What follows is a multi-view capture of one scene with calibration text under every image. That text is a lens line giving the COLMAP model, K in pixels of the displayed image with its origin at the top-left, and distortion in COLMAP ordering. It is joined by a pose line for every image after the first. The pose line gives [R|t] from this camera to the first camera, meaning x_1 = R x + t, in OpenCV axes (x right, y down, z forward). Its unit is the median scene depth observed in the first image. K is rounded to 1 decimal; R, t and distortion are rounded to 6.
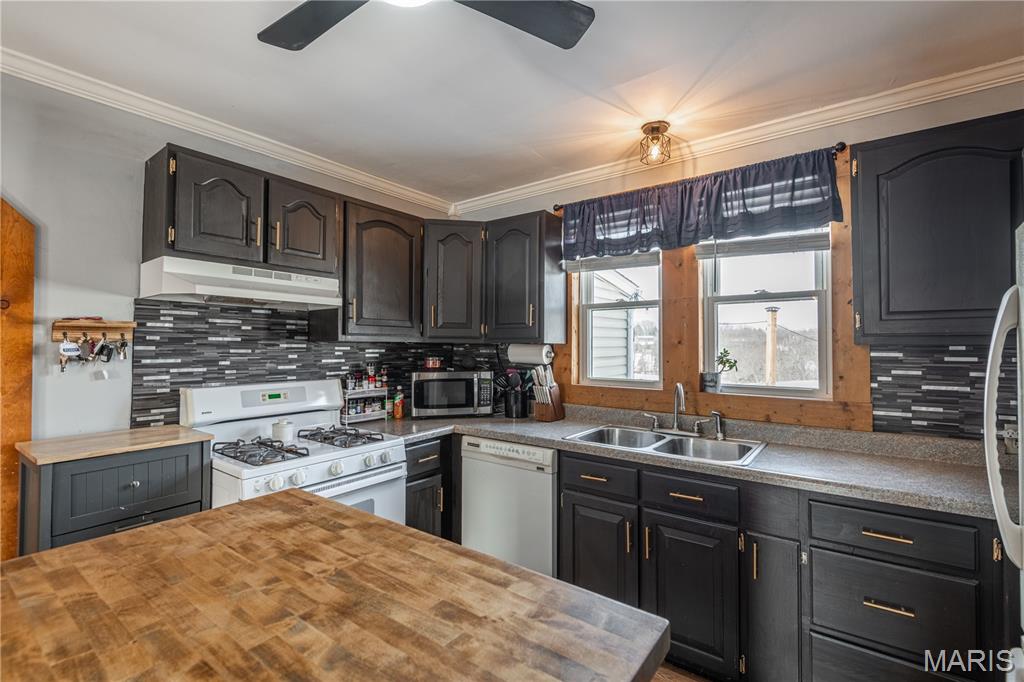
lens RADIAL K [[463.3, 0, 512.6], [0, 463.3, 338.0], [0, 0, 1]] dist [0.032692, -0.019430]
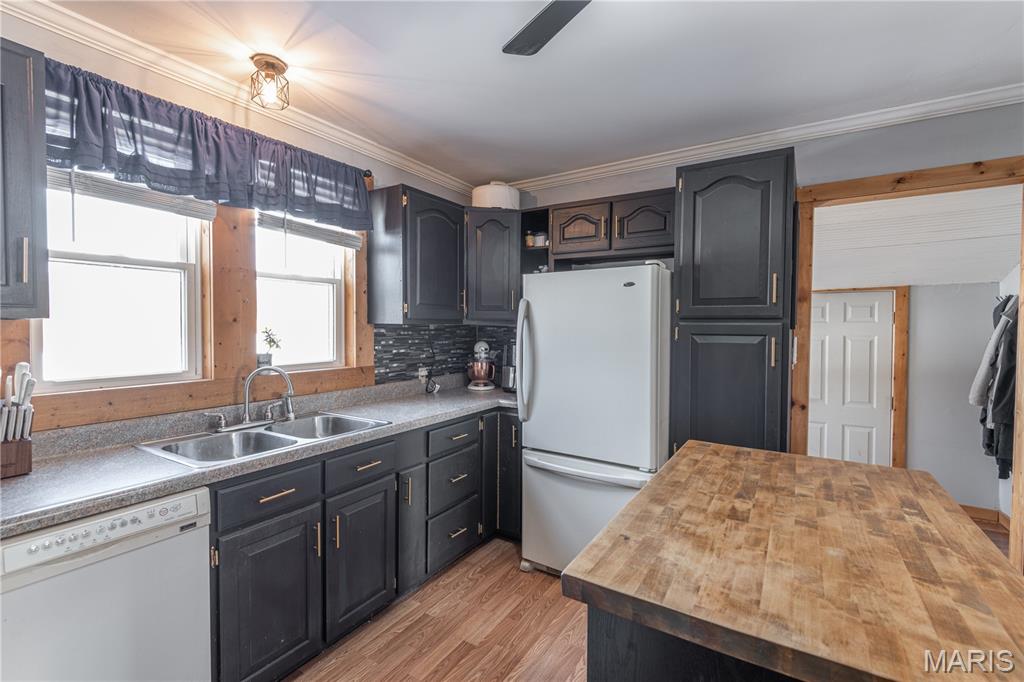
lens RADIAL K [[460.5, 0, 512.0], [0, 460.5, 341.0], [0, 0, 1]] dist [0.027403, -0.019646]
pose [[-0.090708, -0.036106, 0.995223, -0.630412], [-0.019344, 0.999218, 0.034488, 0.009422], [-0.995690, -0.016123, -0.091335, 0.692541]]
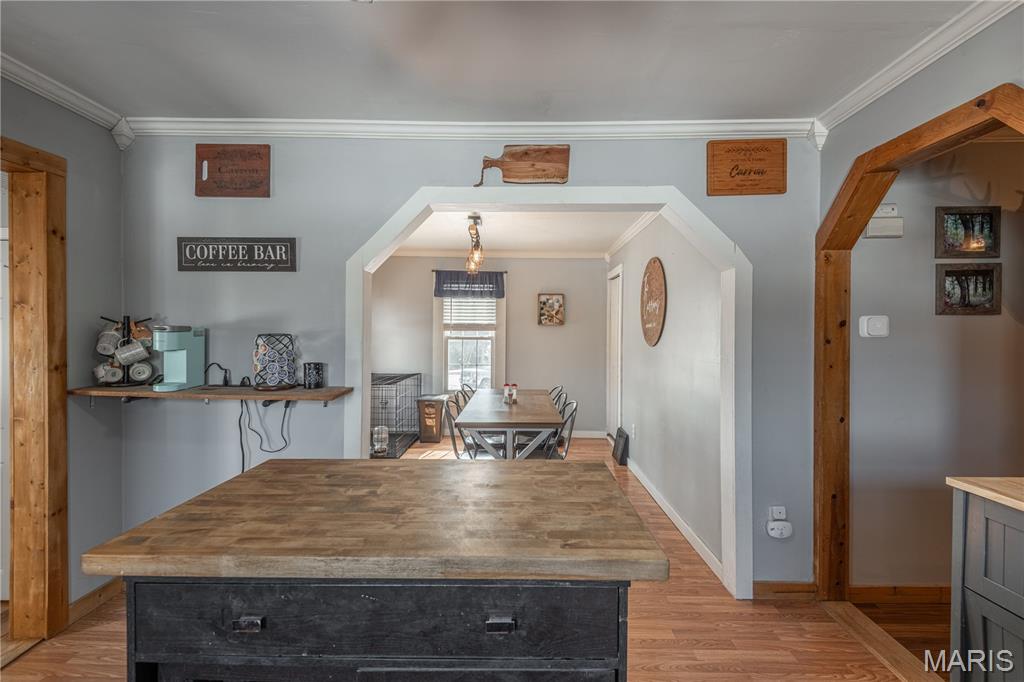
lens RADIAL K [[463.3, 0, 512.6], [0, 463.3, 338.0], [0, 0, 1]] dist [0.032692, -0.019430]
pose [[-0.810689, 0.002442, -0.585472, 0.042978], [0.001704, 0.999997, 0.001812, 0.012251], [0.585474, 0.000472, -0.810691, 0.858315]]
